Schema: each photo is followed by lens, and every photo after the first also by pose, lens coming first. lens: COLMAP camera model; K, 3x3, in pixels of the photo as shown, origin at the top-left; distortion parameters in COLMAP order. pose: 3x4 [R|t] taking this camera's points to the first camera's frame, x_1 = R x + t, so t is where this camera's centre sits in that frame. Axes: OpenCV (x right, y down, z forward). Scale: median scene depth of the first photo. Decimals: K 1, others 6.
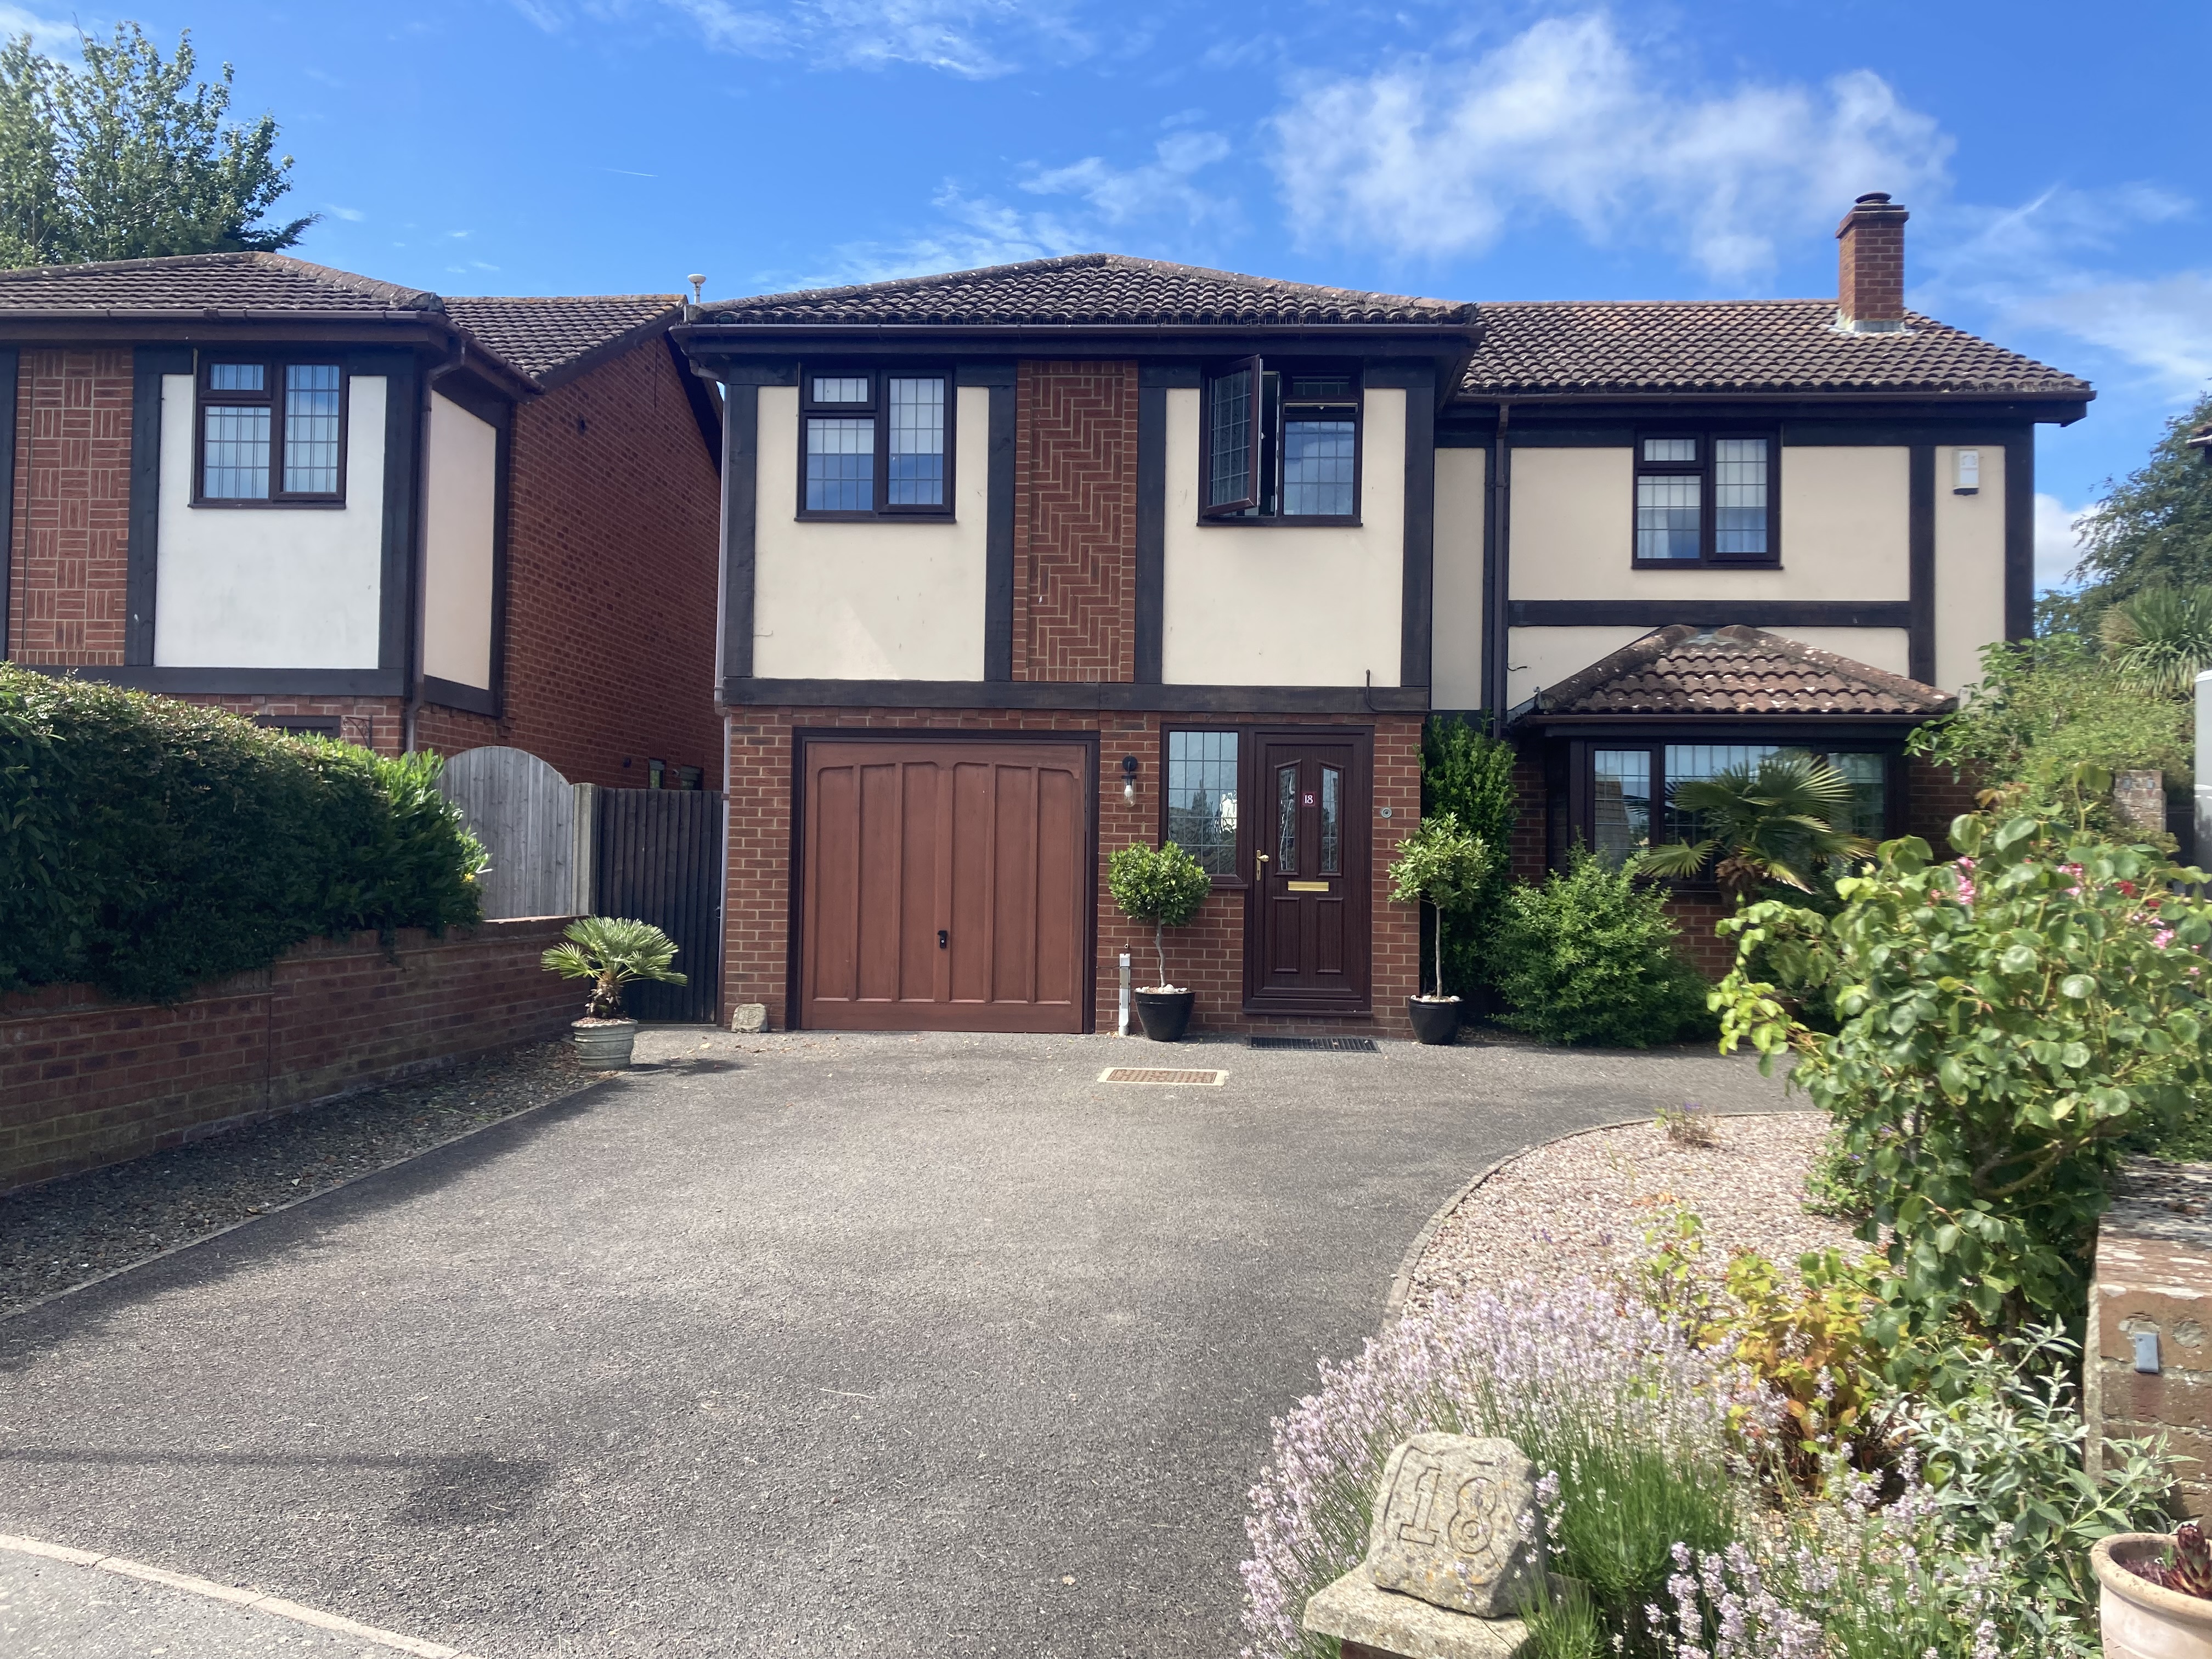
lens RADIAL K [[1829.6, 0, 1112.9], [0, 1829.6, 823.2], [0, 0, 1]] dist [0.036992, -0.046181]
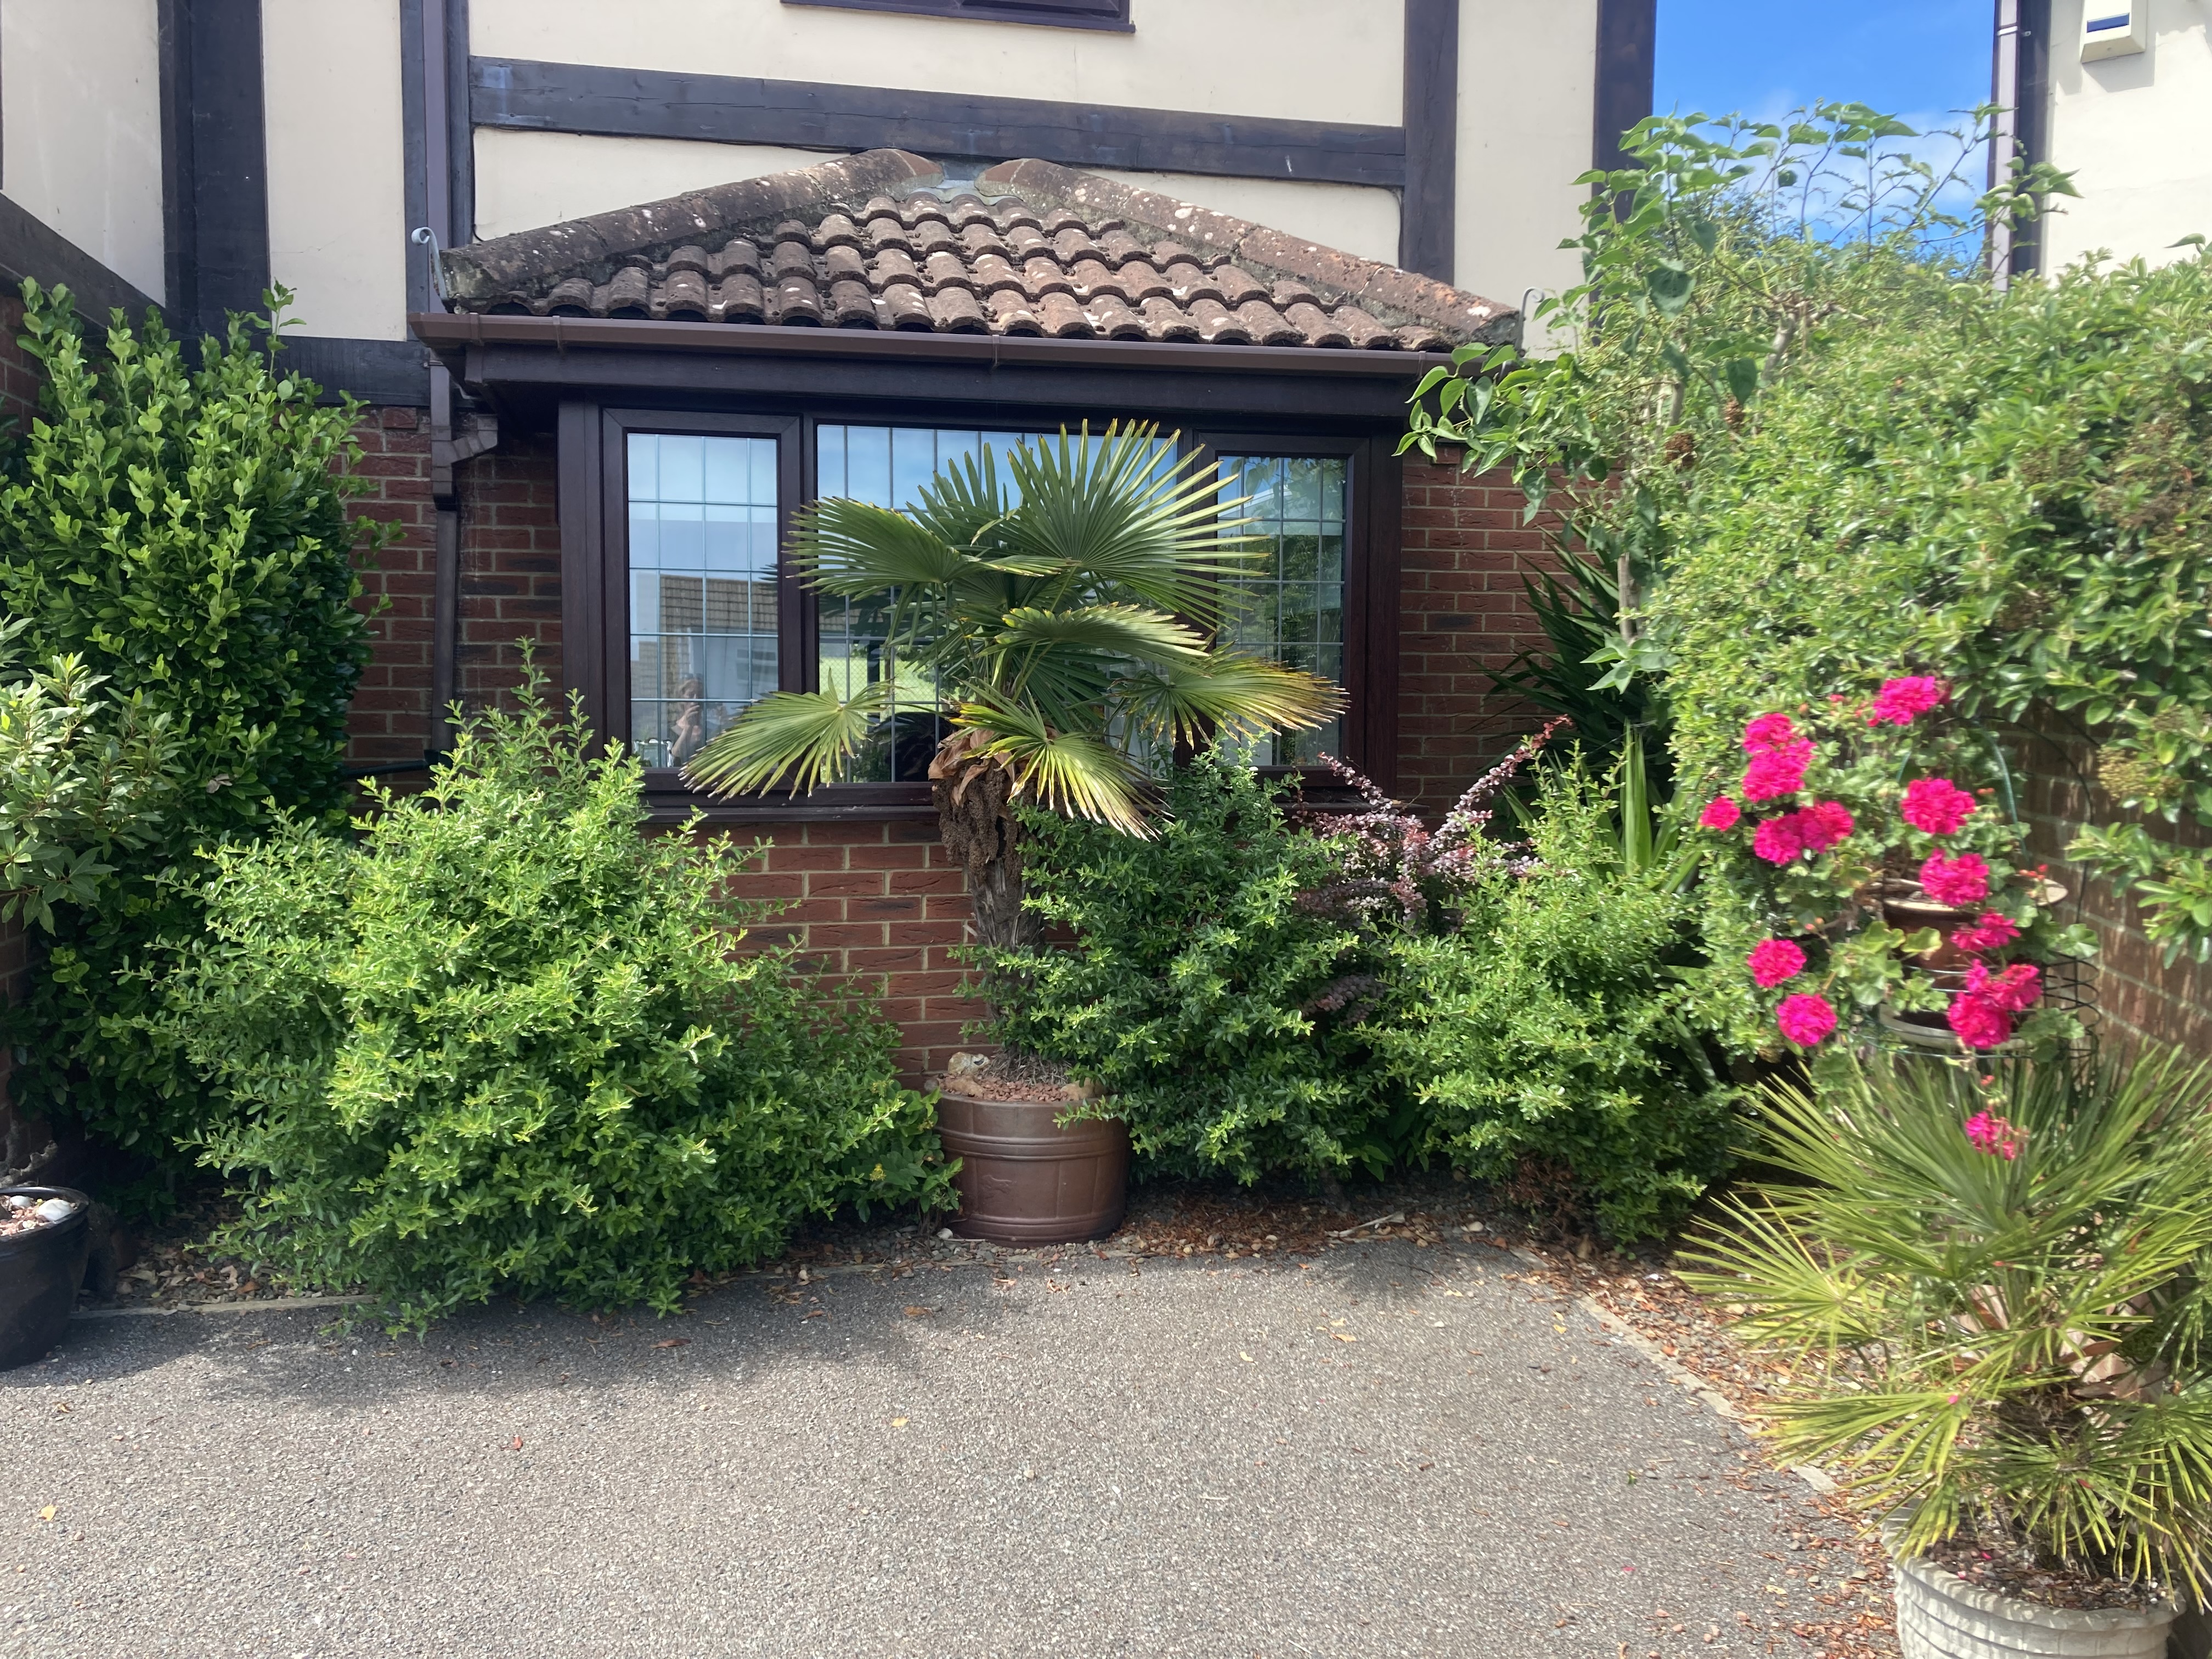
lens RADIAL K [[1829.6, 0, 1112.9], [0, 1829.6, 823.2], [0, 0, 1]] dist [0.036992, -0.046181]
pose [[0.960855, -0.028628, 0.275570, 0.258149], [0.000473, 0.994815, 0.101697, 0.001020], [-0.277053, -0.097585, 0.955886, 0.625703]]
